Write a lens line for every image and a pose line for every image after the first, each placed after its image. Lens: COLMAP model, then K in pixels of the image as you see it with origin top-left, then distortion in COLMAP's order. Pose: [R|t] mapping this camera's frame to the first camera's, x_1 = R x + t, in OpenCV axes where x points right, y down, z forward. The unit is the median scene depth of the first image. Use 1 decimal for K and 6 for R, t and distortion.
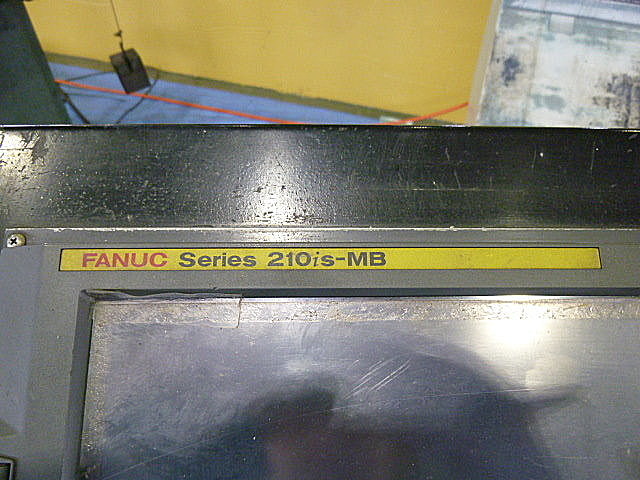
lens RADIAL K [[481.5, 0, 318.9], [0, 481.5, 240.1], [0, 0, 1]] dist [-0.001750, -0.011122]
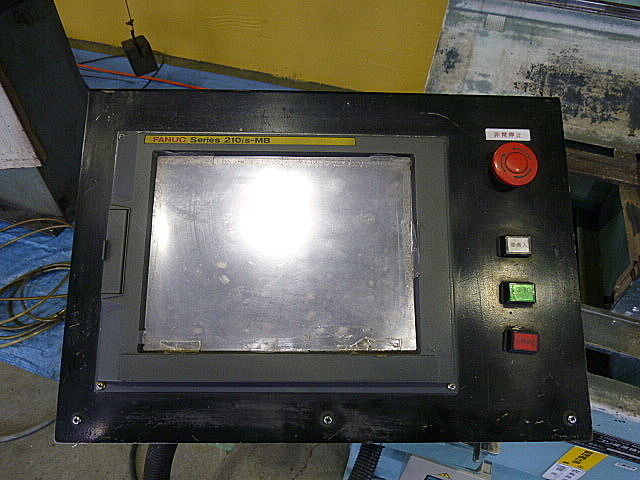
lens RADIAL K [[481.5, 0, 320.7], [0, 481.5, 240.7], [0, 0, 1]] dist [-0.001750, -0.011122]
pose [[0.999941, 0.010712, -0.001535, 0.067043], [-0.010661, 0.999491, 0.030075, 0.079002], [0.001856, -0.030057, 0.999546, -0.255498]]
